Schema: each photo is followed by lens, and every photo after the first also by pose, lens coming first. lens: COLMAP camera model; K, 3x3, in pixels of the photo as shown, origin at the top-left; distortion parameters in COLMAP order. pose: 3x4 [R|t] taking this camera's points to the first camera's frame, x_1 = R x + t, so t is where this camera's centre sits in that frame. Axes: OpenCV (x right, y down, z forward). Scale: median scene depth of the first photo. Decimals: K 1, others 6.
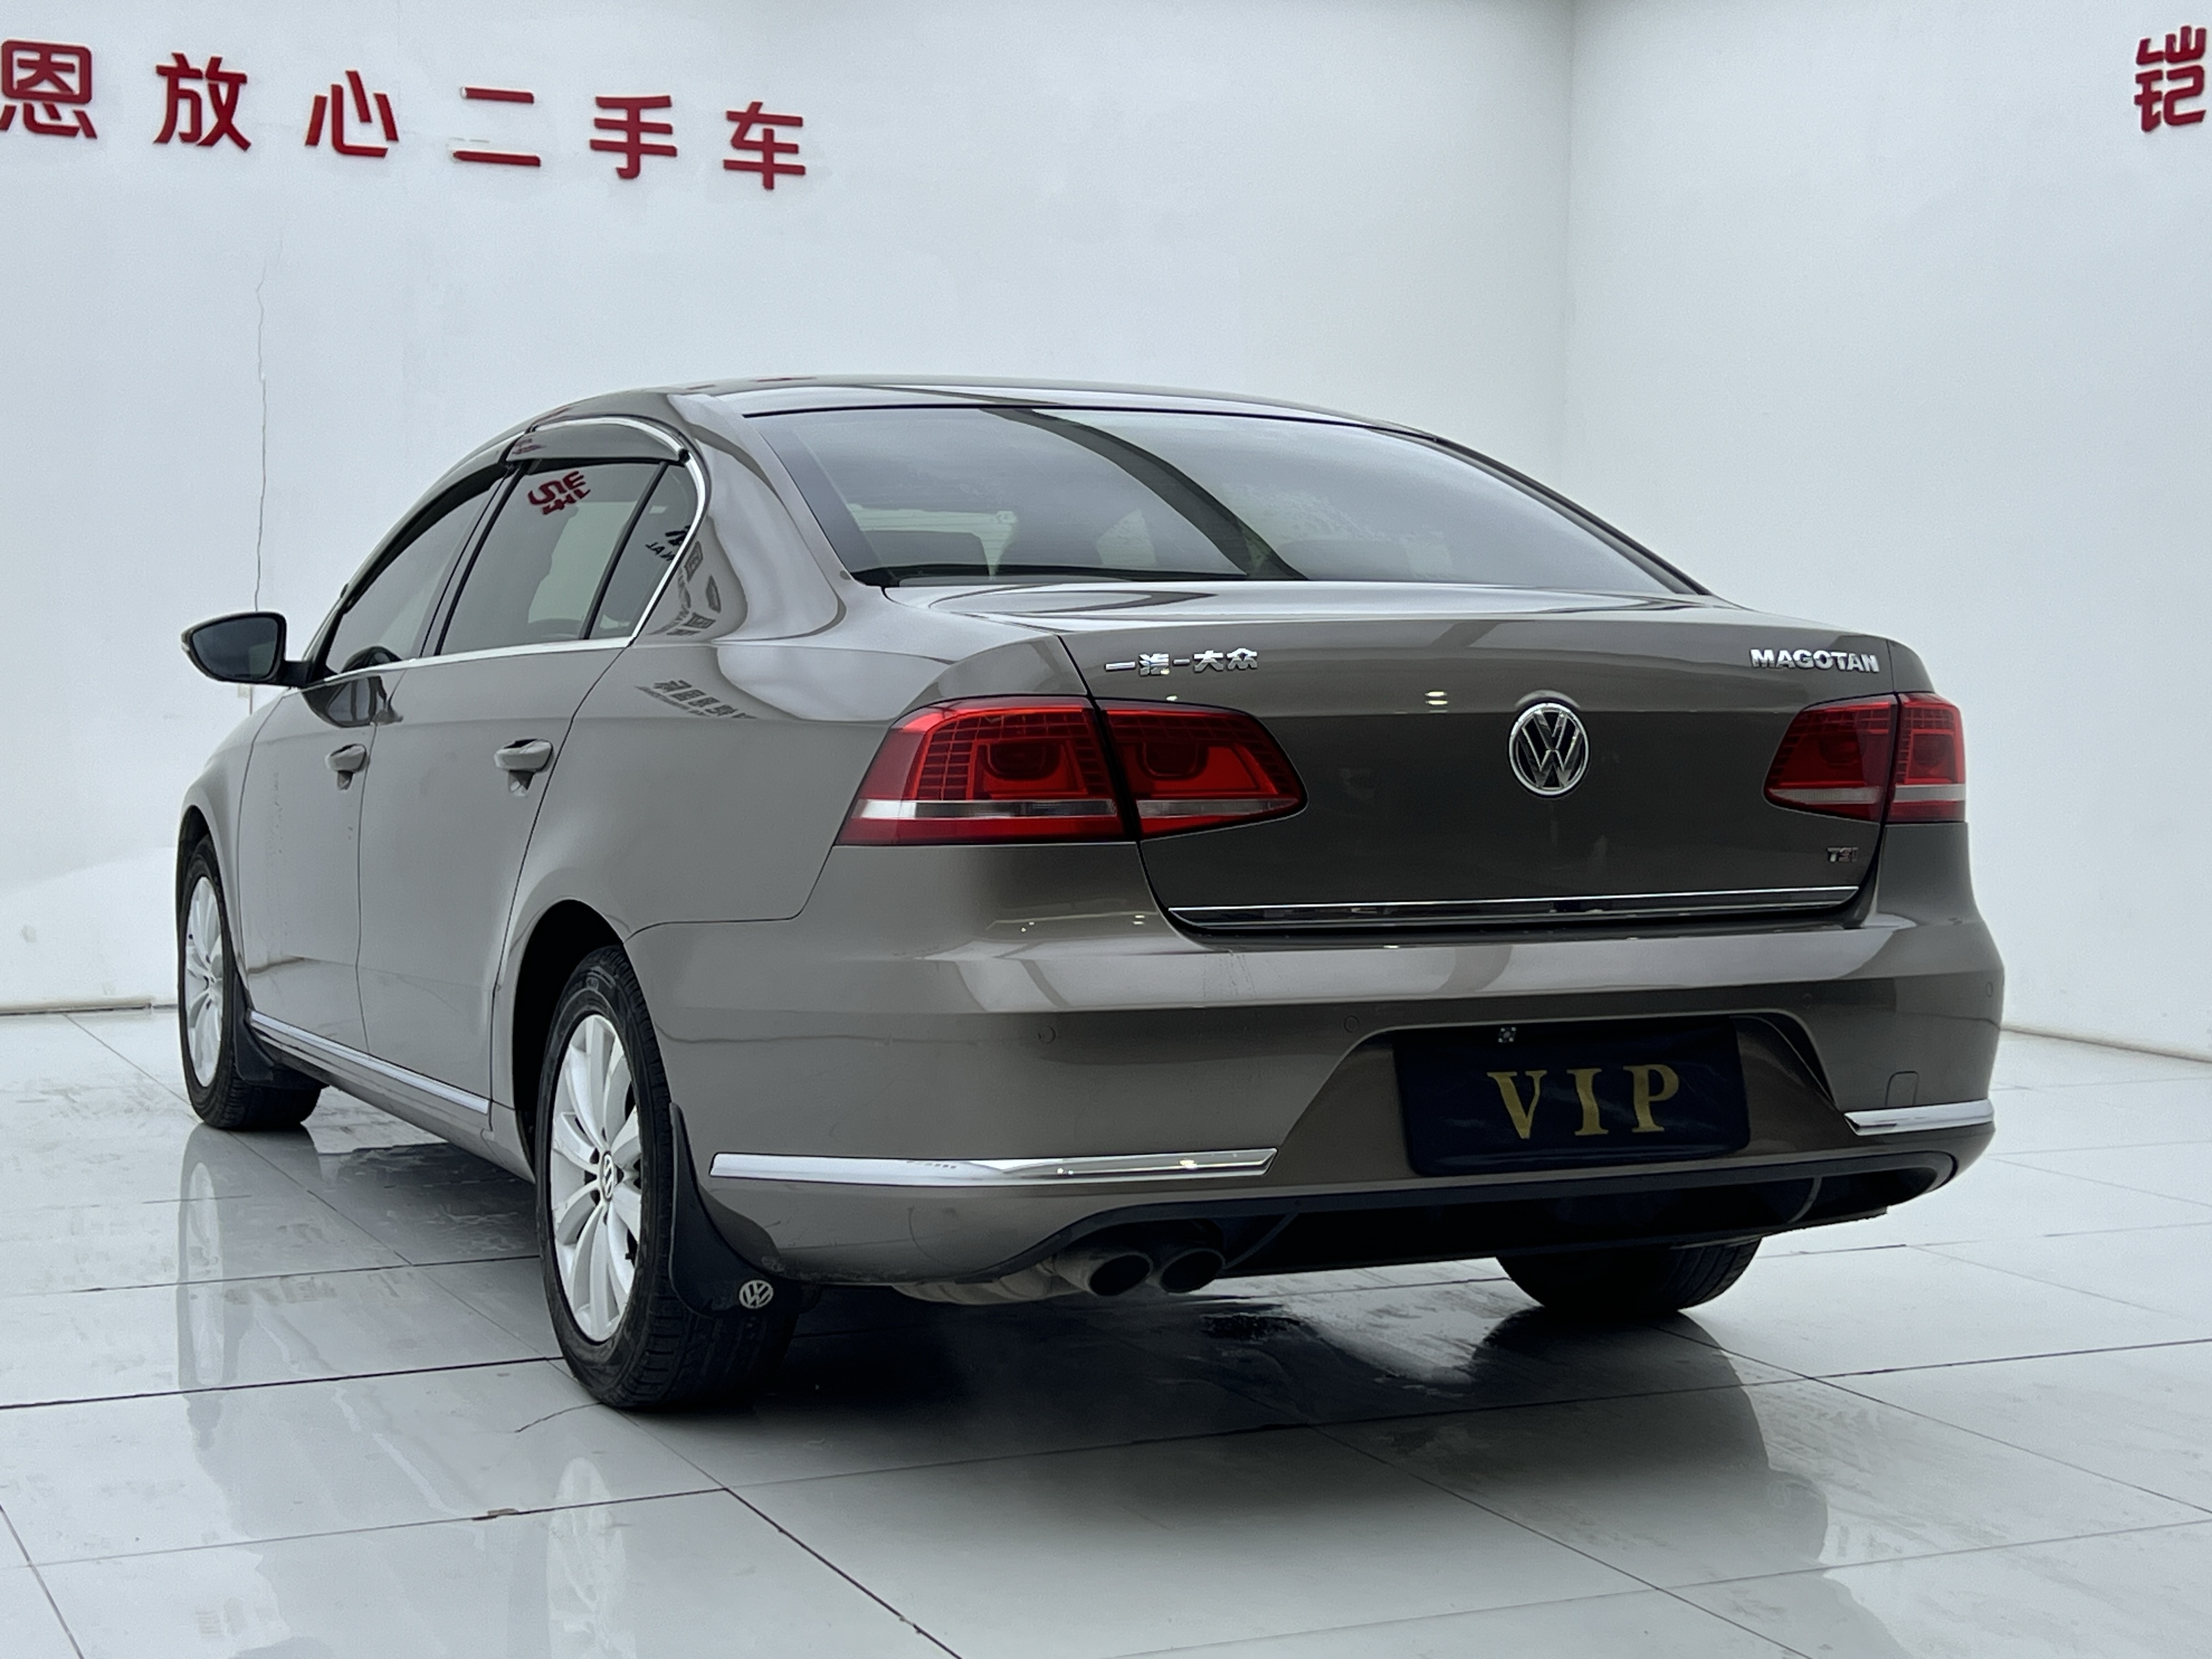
lens RADIAL K [[3370.1, 0, 1094.1], [0, 3370.1, 832.7], [0, 0, 1]] dist [0.211282, -0.666206]
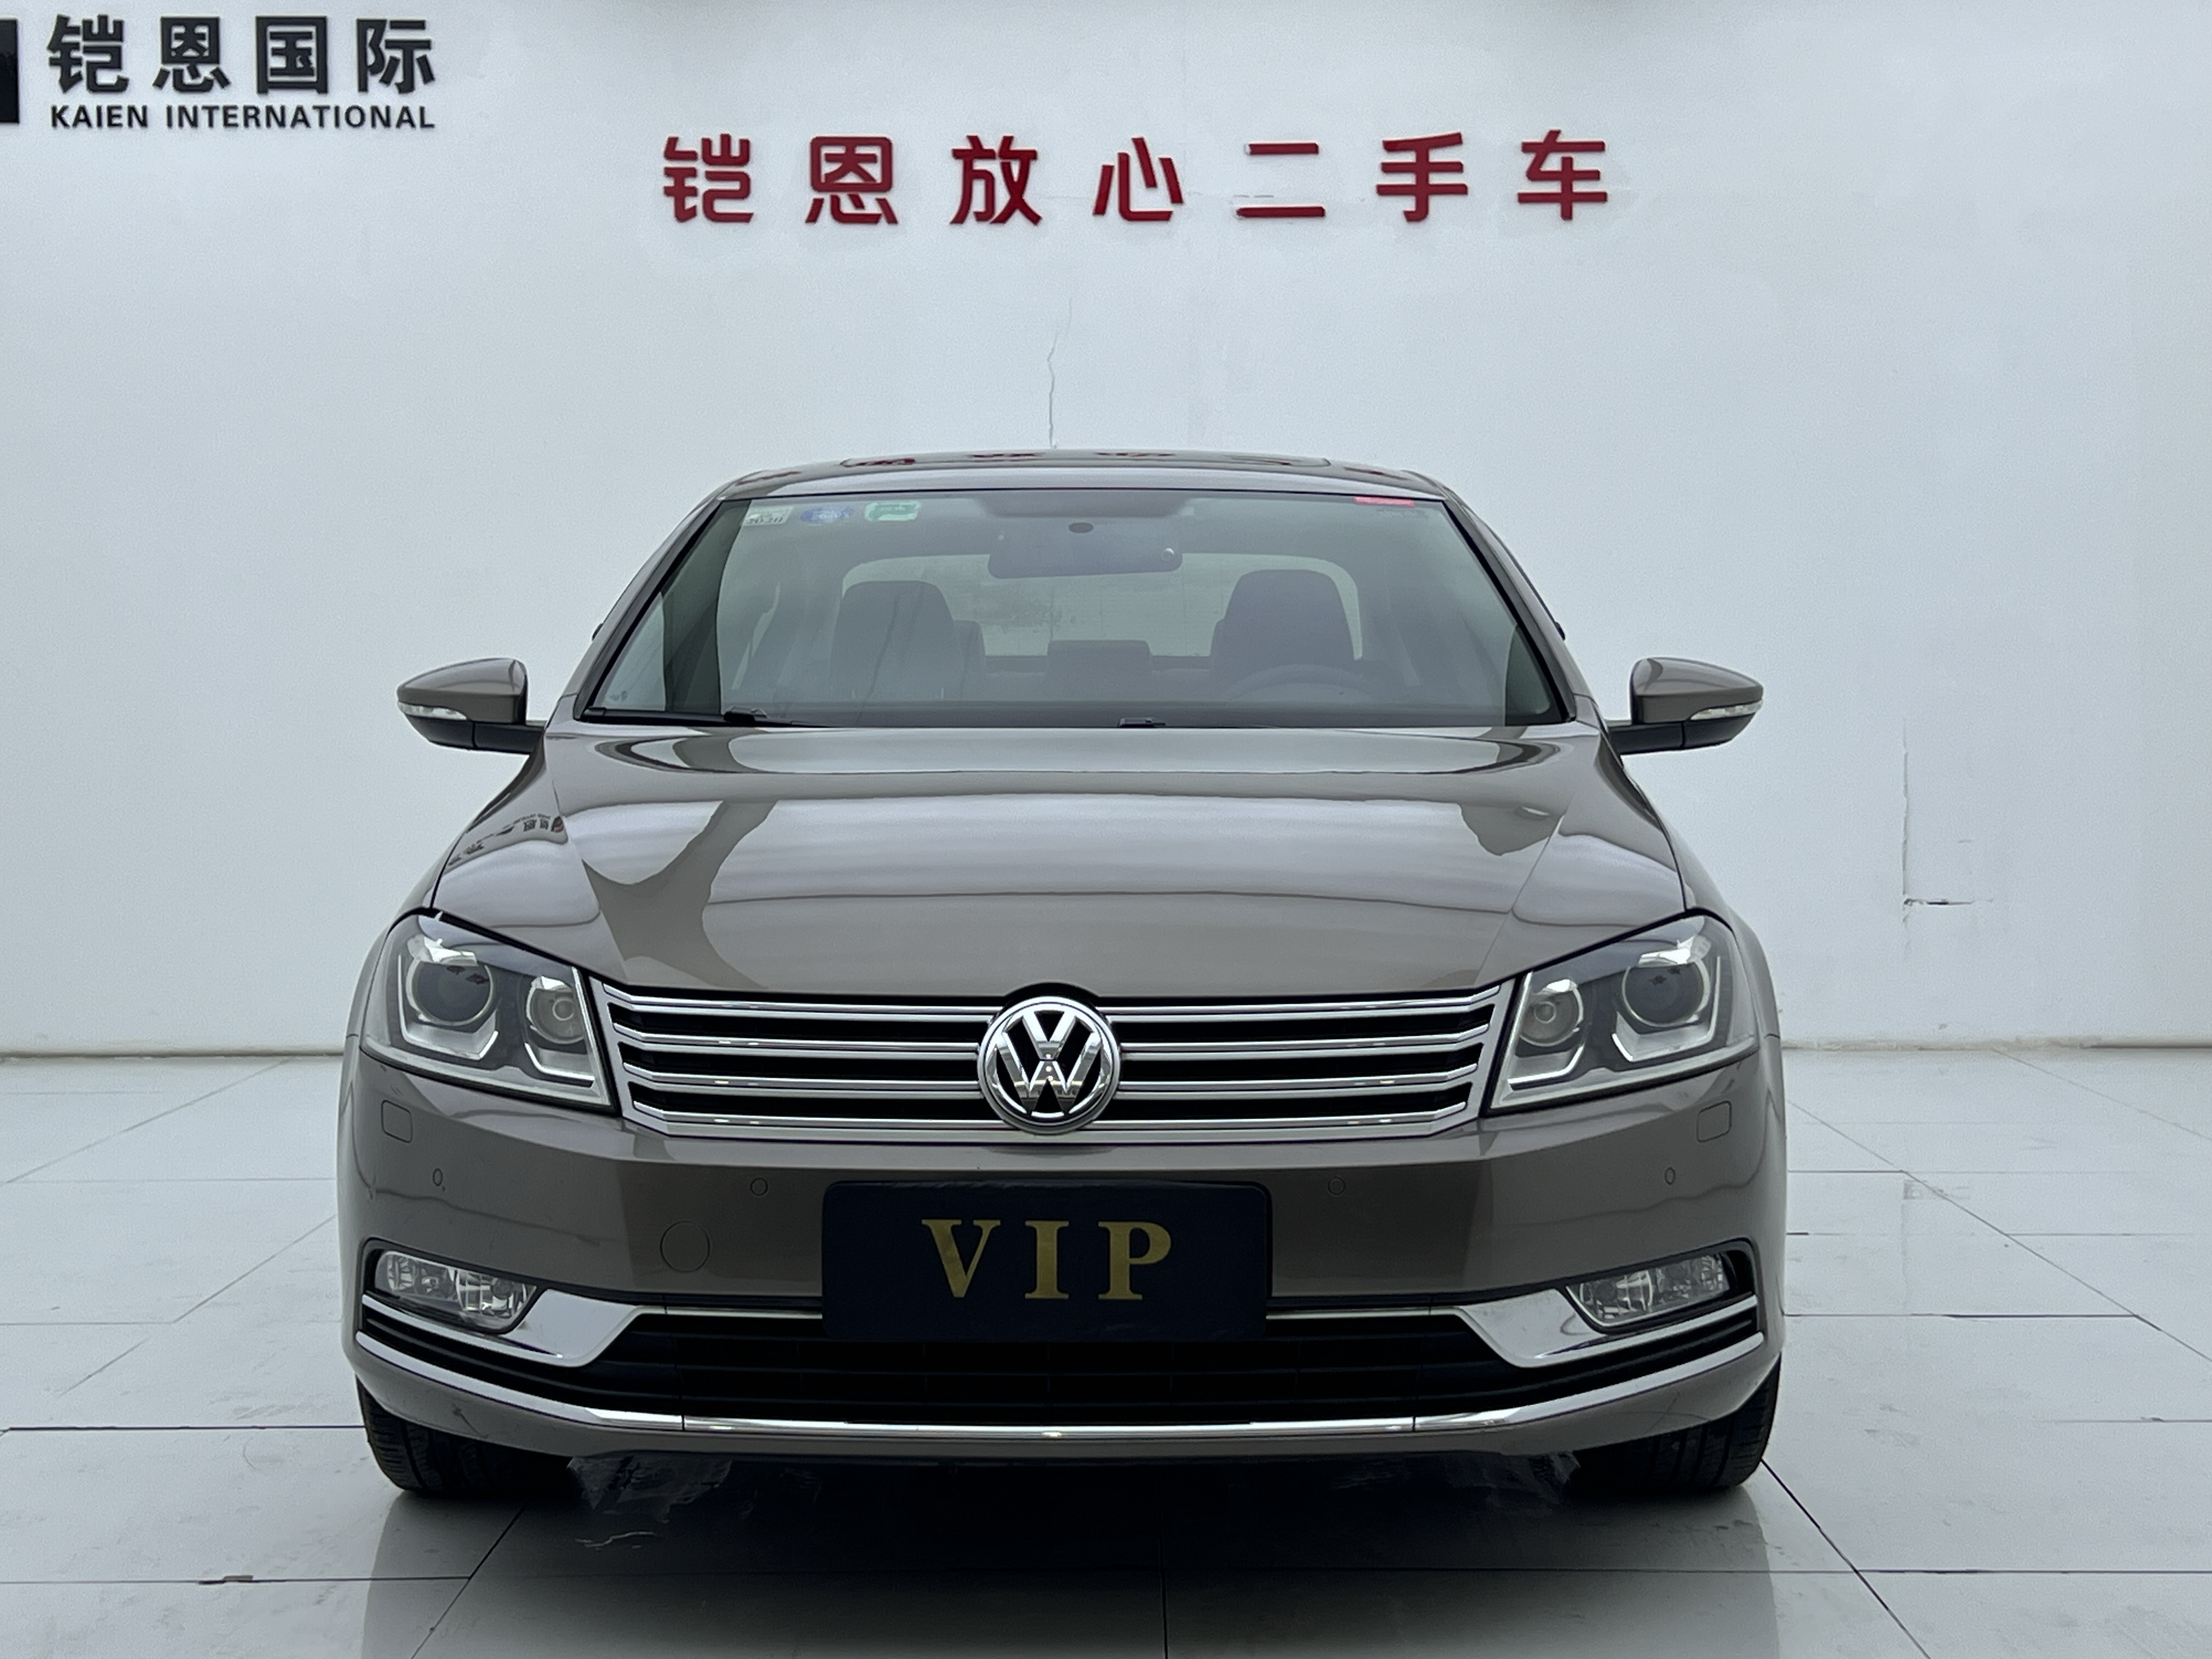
lens RADIAL K [[3329.2, 0, 1111.0], [0, 3329.2, 825.8], [0, 0, 1]] dist [0.218988, -0.707335]
pose [[0.906048, 0.004201, -0.423155, 0.205973], [-0.011595, 0.999822, -0.014901, -0.002828], [0.423017, 0.018408, 0.905935, 0.096311]]
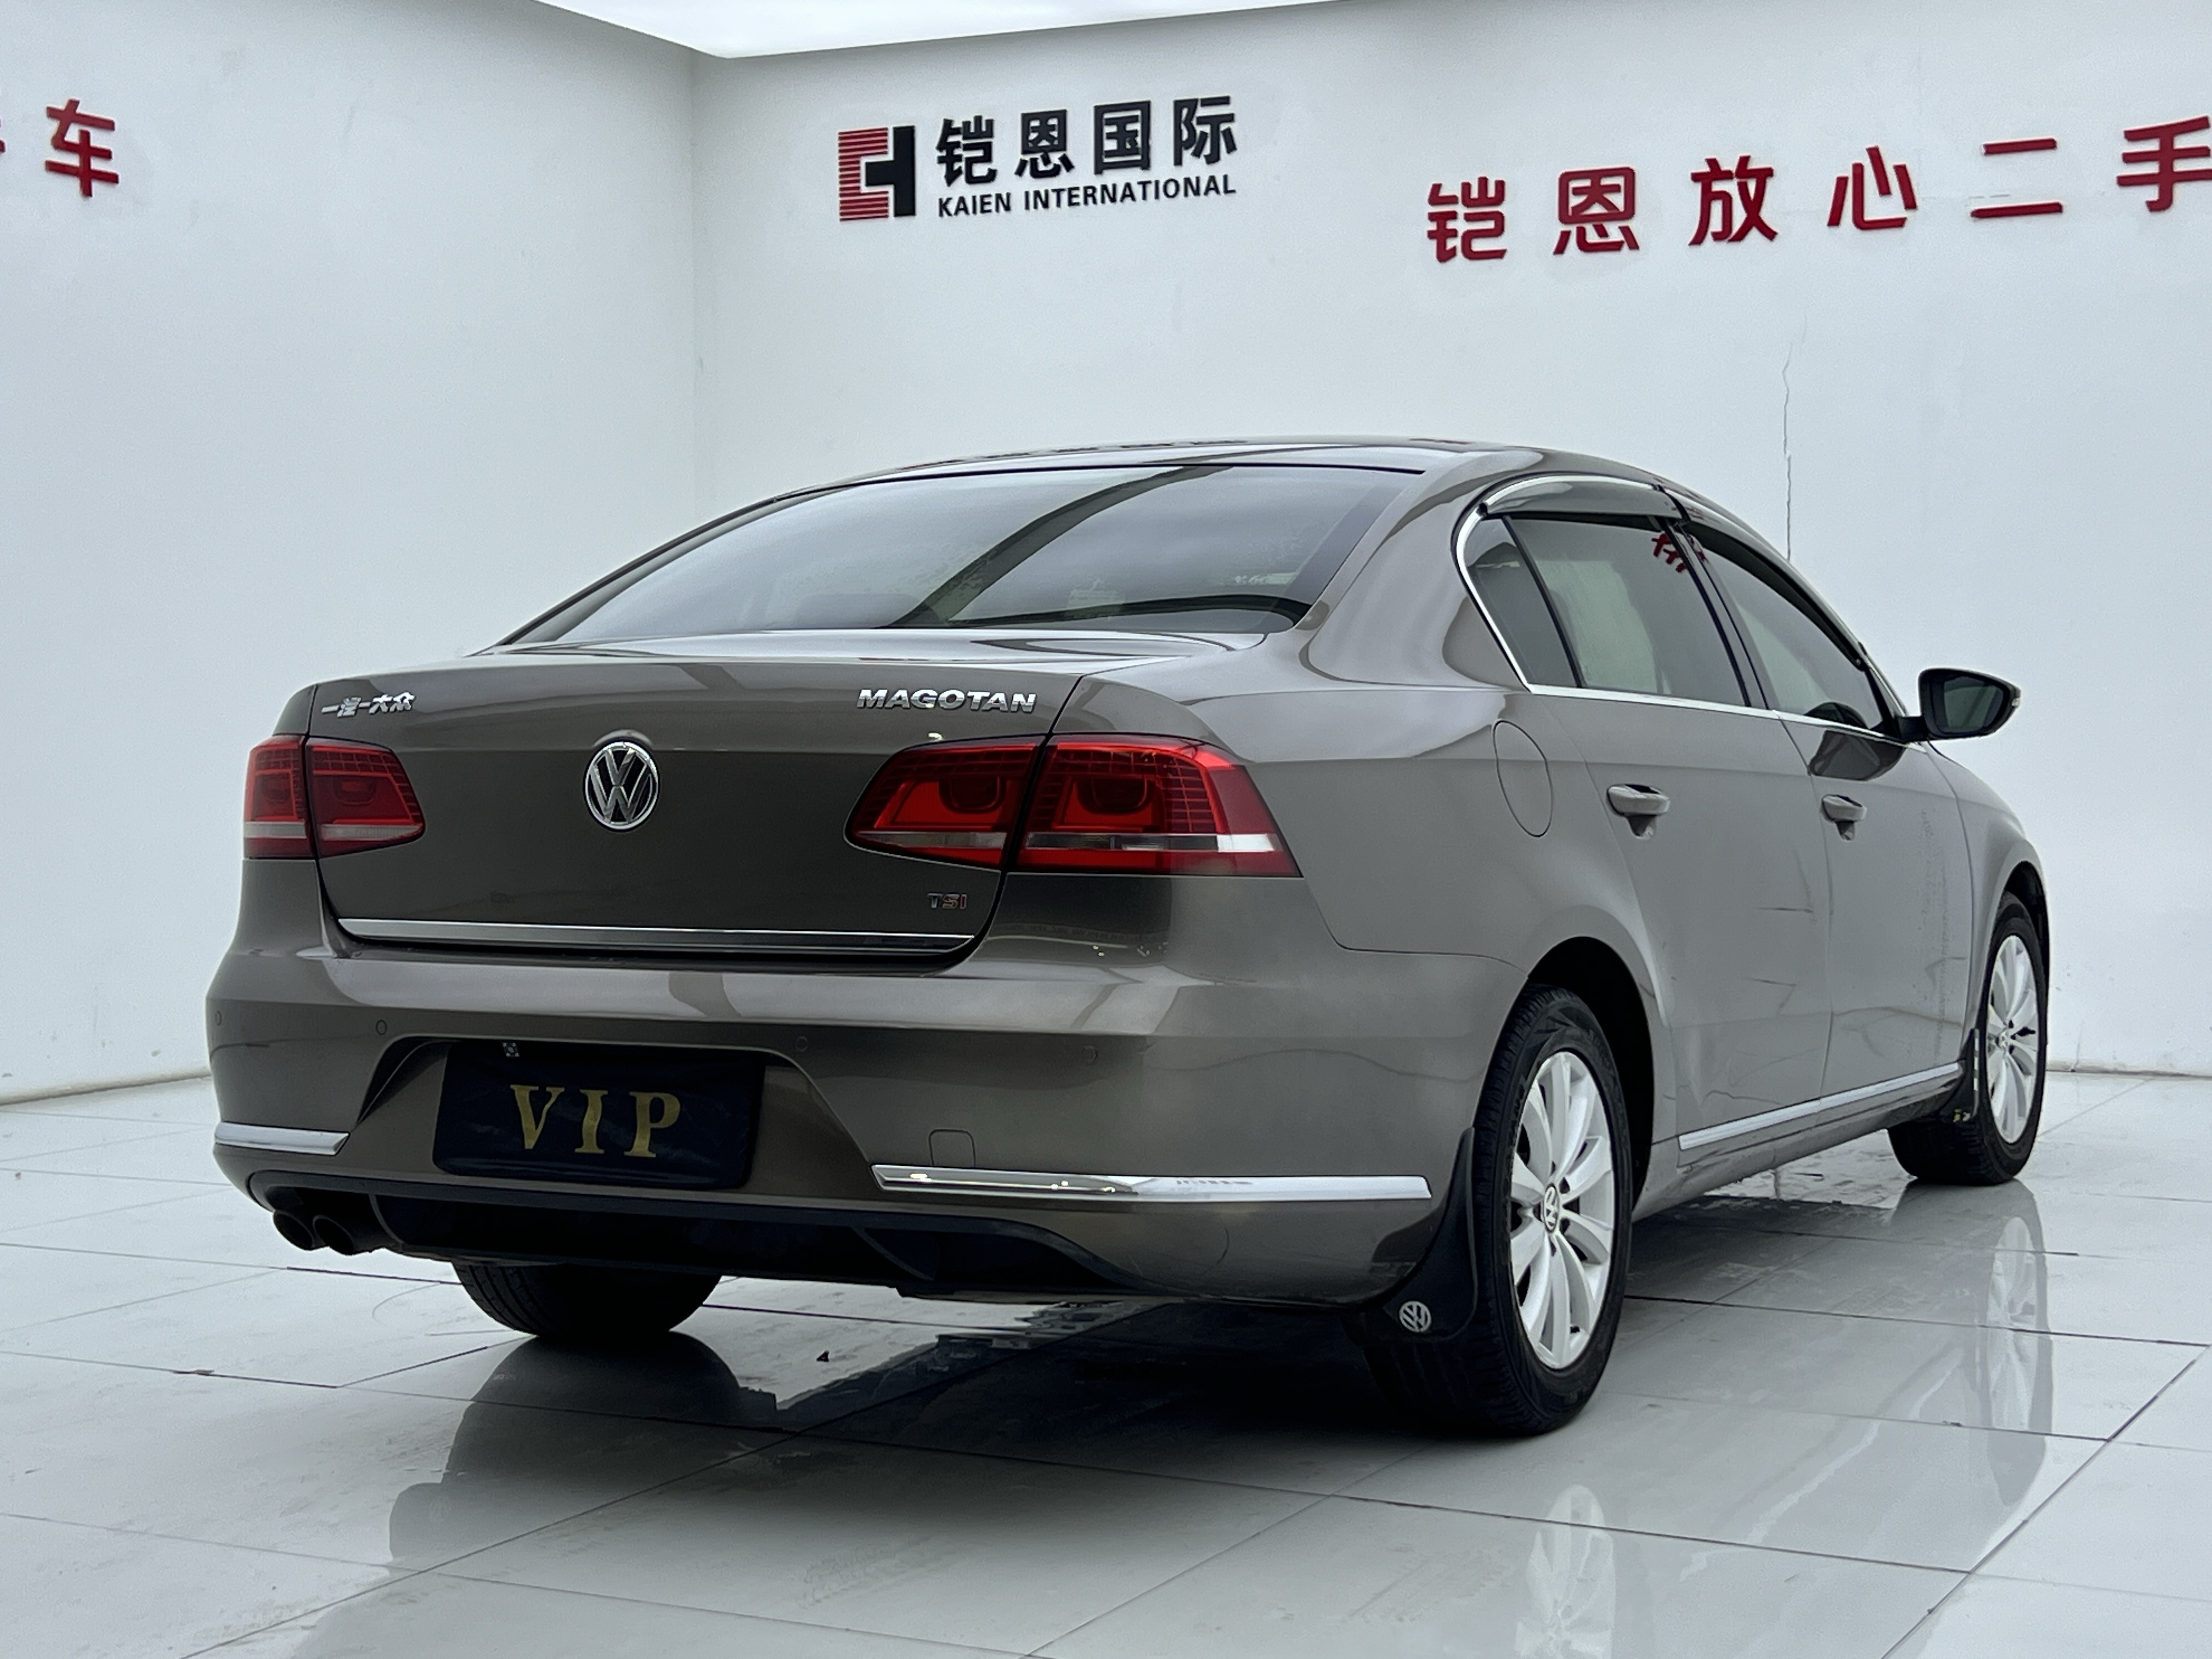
lens RADIAL K [[3365.6, 0, 1106.0], [0, 3365.6, 829.5], [0, 0, 1]] dist [0.214141, -0.671822]
pose [[0.613195, 0.016776, -0.789753, 0.463274], [-0.036611, 0.999304, -0.007199, -0.003949], [0.789083, 0.033328, 0.613382, 0.208217]]
